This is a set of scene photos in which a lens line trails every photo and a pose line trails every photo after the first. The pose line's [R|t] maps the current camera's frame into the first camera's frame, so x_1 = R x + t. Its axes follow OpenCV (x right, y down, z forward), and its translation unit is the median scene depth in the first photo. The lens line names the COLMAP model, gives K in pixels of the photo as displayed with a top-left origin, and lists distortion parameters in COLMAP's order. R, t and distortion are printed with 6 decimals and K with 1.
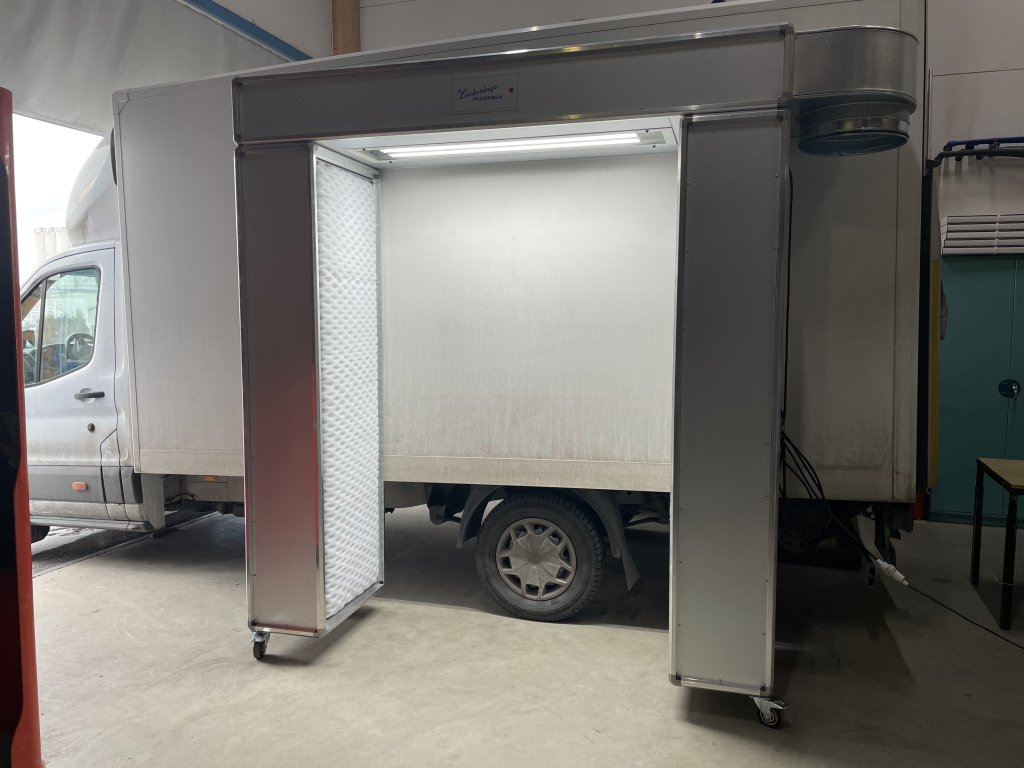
lens RADIAL K [[770.8, 0, 512.0], [0, 770.8, 384.0], [0, 0, 1]] dist [0.012799, 0.002279]
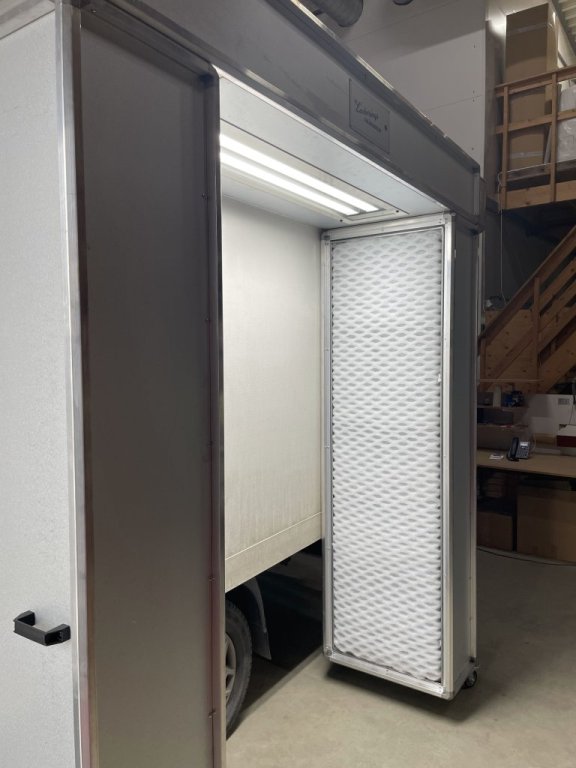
lens RADIAL K [[578.1, 0, 288.0], [0, 578.1, 384.0], [0, 0, 1]] dist [0.012799, 0.002279]
pose [[0.276438, -0.041611, 0.960131, -0.541352], [0.086074, 0.996119, 0.018388, -0.093105], [-0.957169, 0.077559, 0.278947, 0.764763]]
